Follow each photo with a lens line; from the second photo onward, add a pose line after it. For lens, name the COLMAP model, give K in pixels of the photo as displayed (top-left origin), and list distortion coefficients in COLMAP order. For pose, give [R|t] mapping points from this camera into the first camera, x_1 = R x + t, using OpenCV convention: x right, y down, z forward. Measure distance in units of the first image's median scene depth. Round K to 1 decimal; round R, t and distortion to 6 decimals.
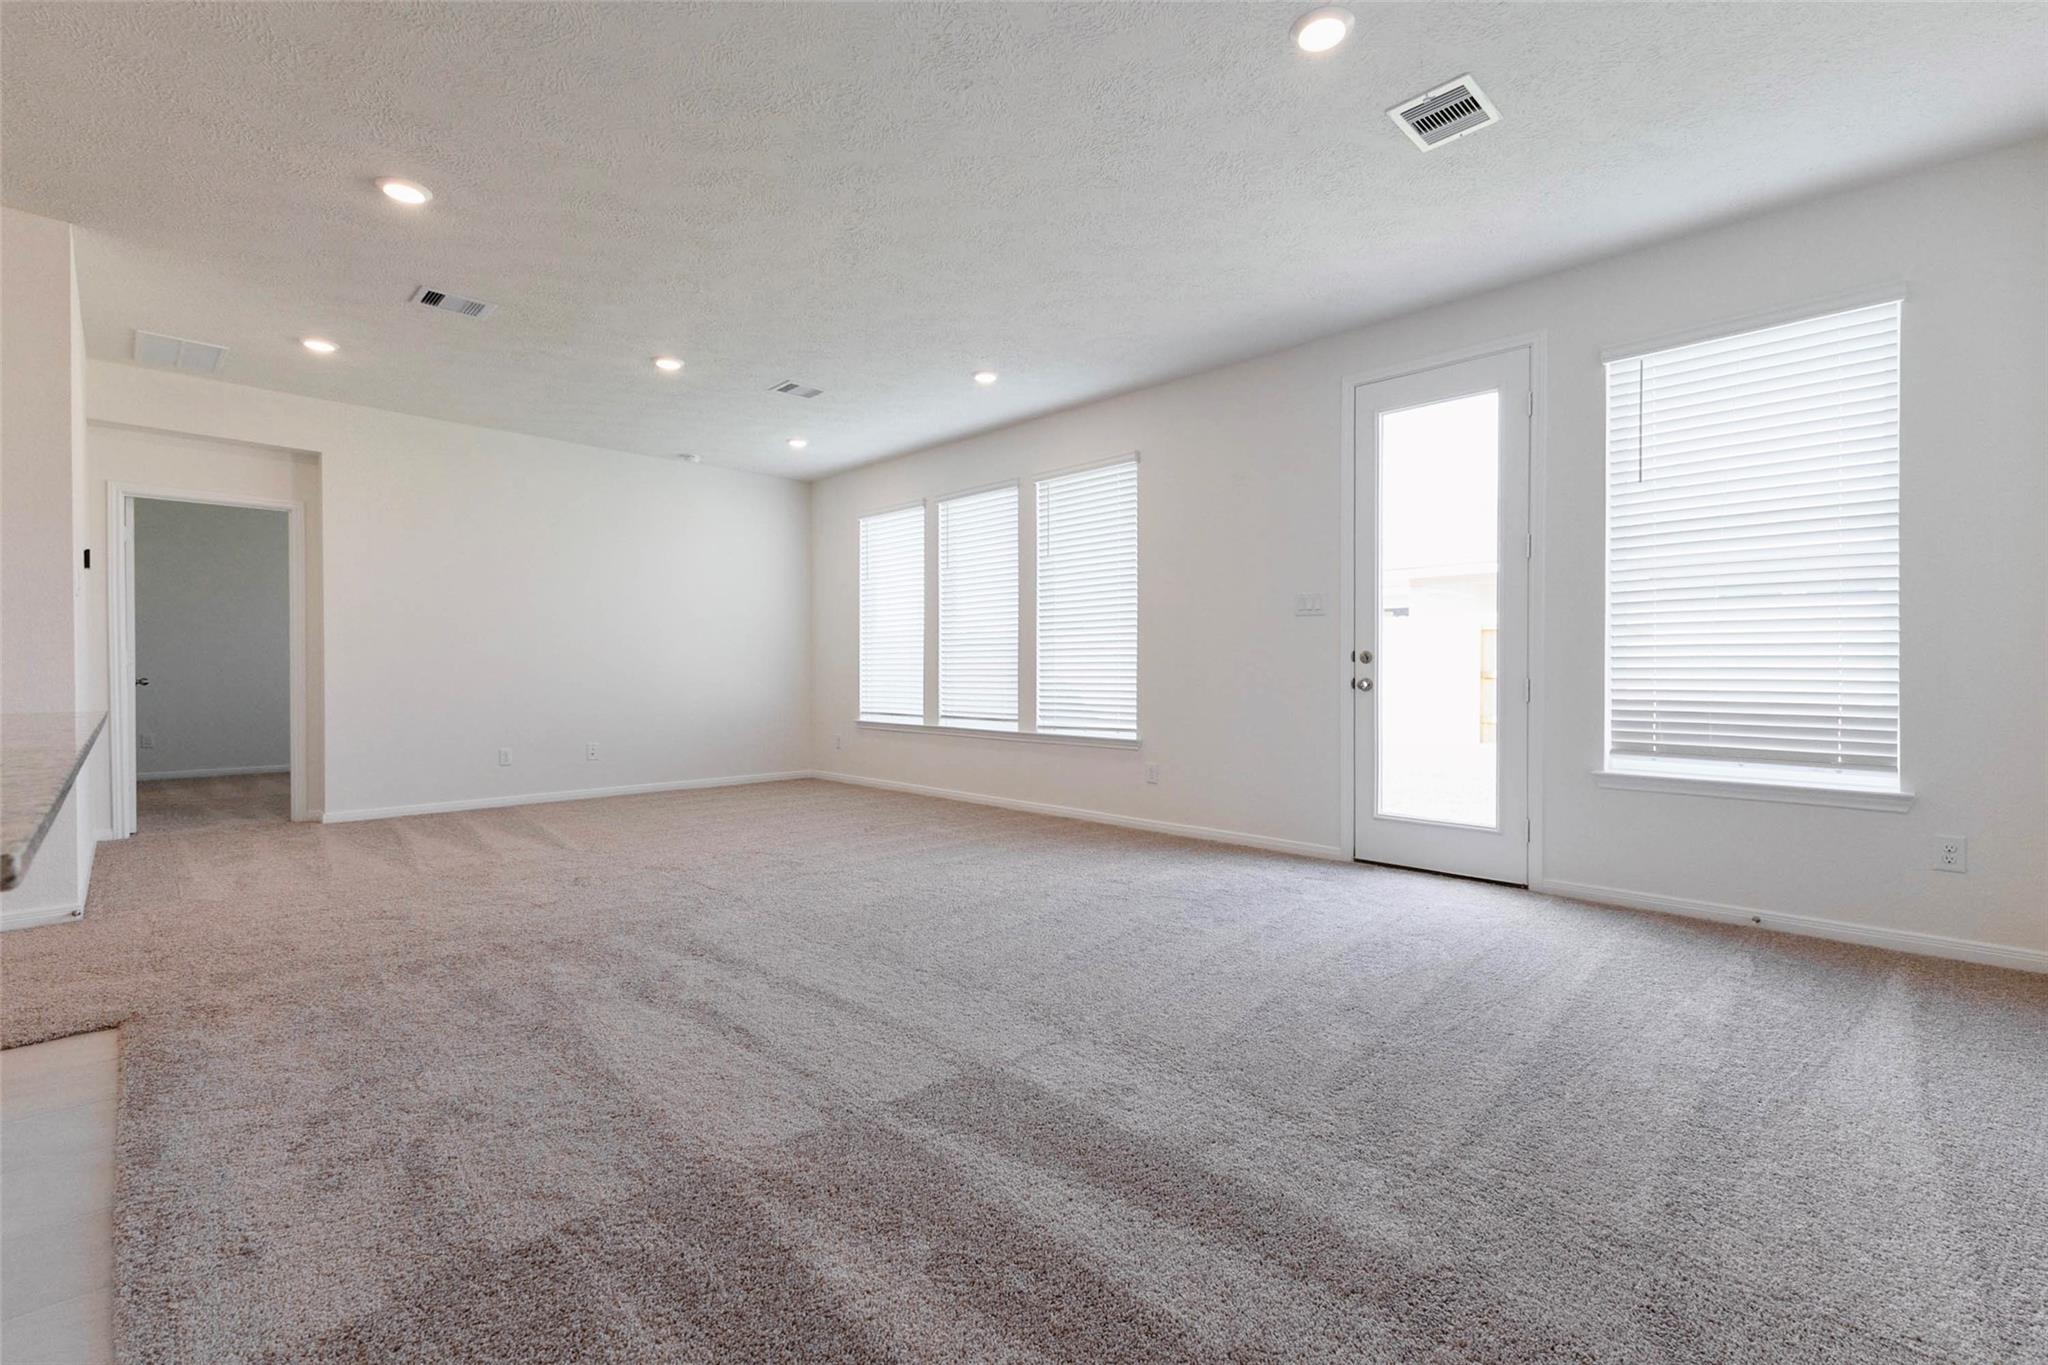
lens RADIAL K [[897.7, 0, 1029.3], [0, 897.7, 676.9], [0, 0, 1]] dist [0.011249, -0.000038]
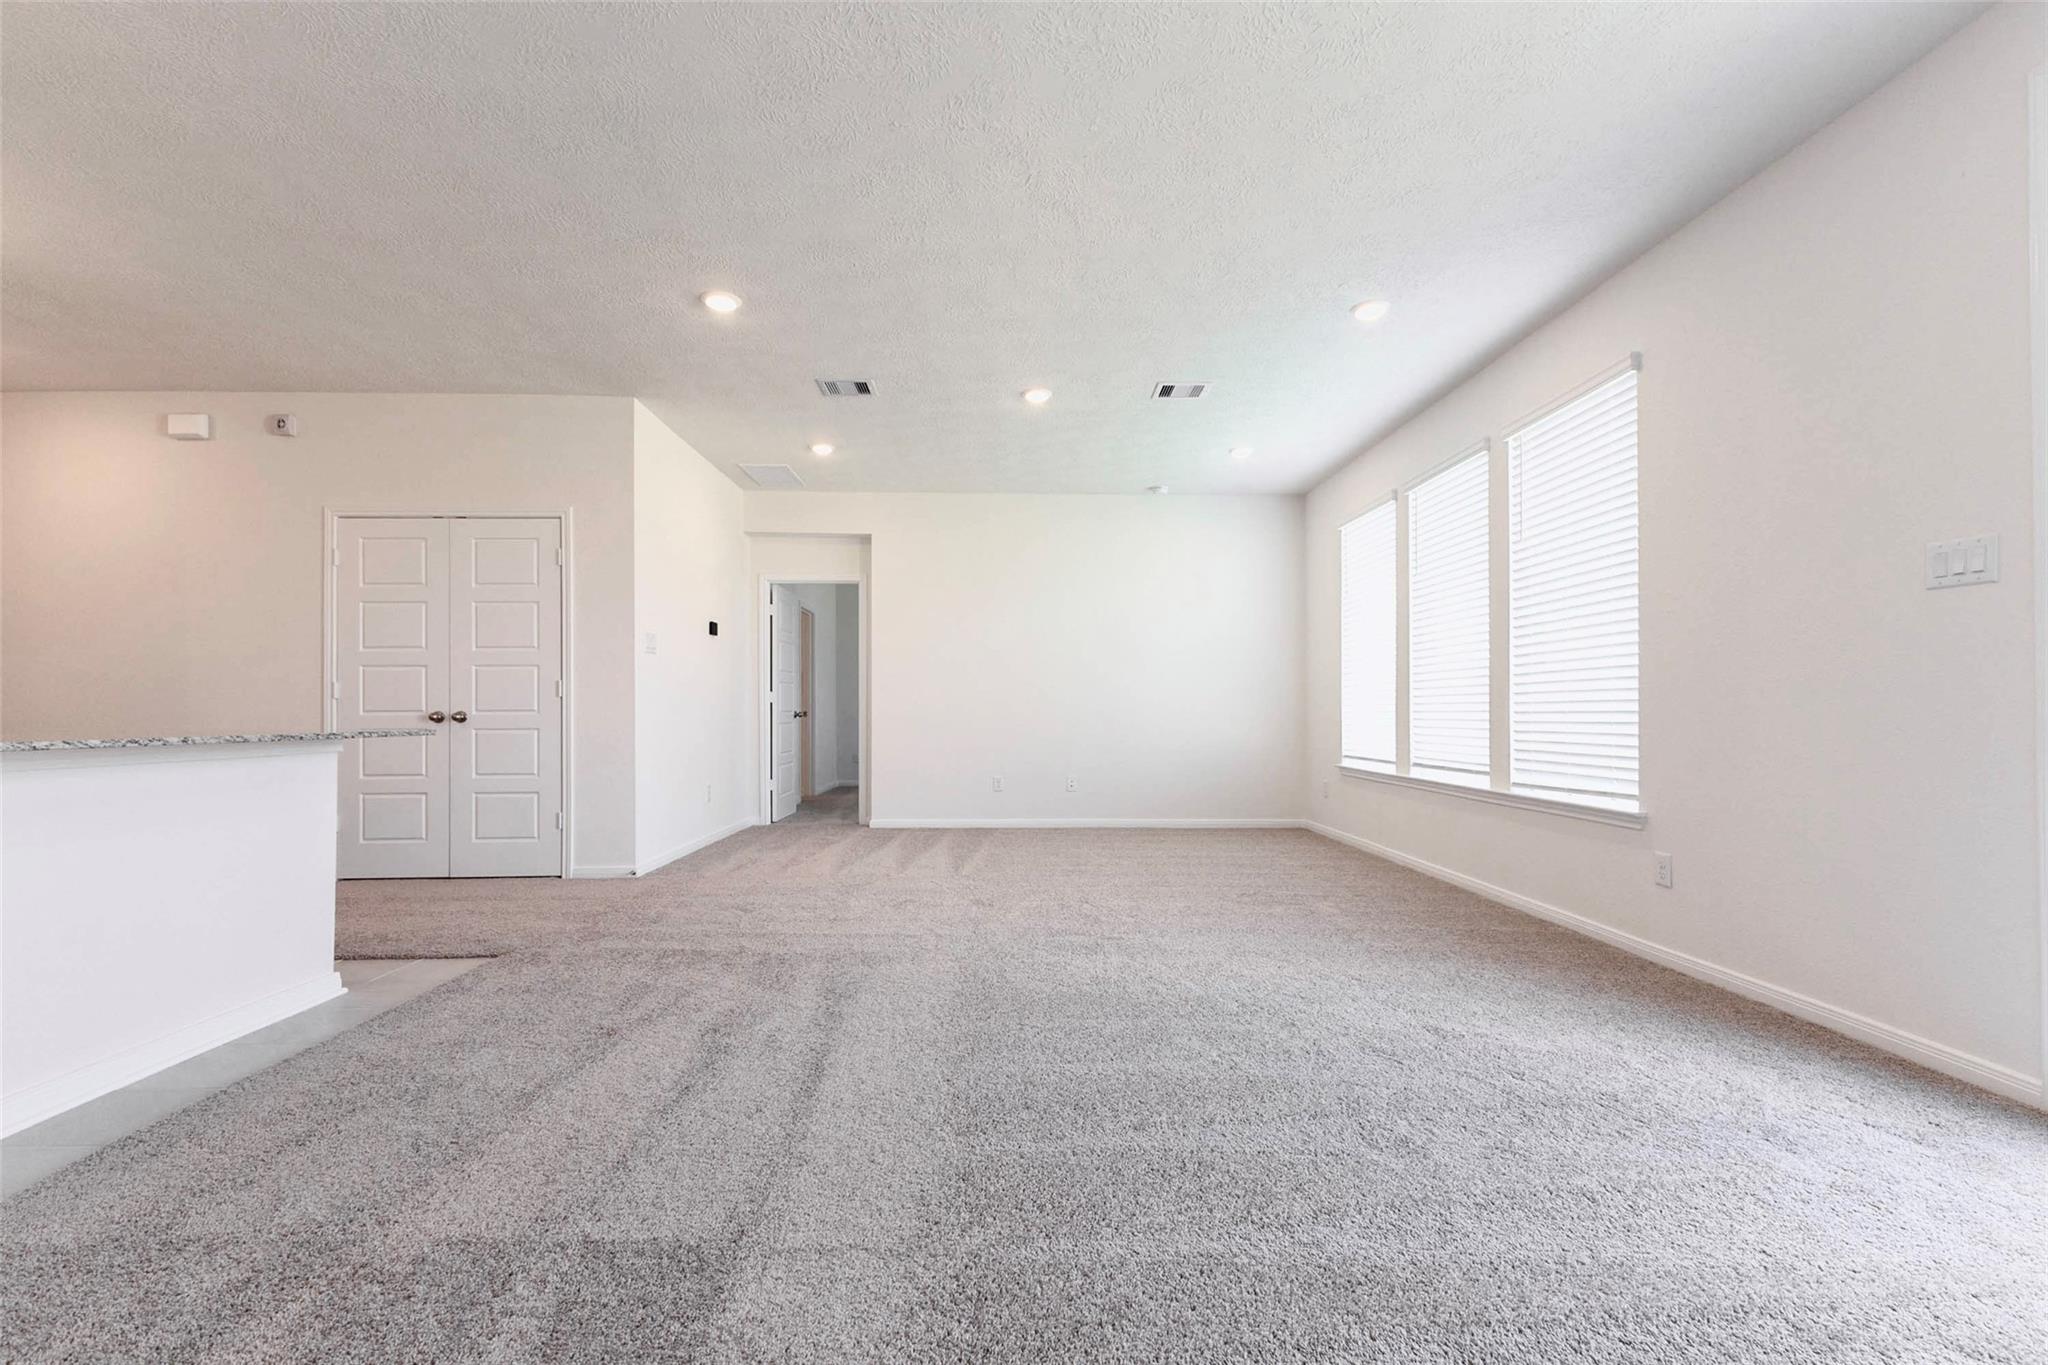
lens RADIAL K [[897.7, 0, 1032.3], [0, 897.7, 697.8], [0, 0, 1]] dist [0.011249, -0.000038]
pose [[0.722864, -0.009827, -0.690921, 0.249586], [-0.005716, 0.999780, -0.020200, 0.005144], [0.690967, 0.018551, 0.722648, 0.254875]]
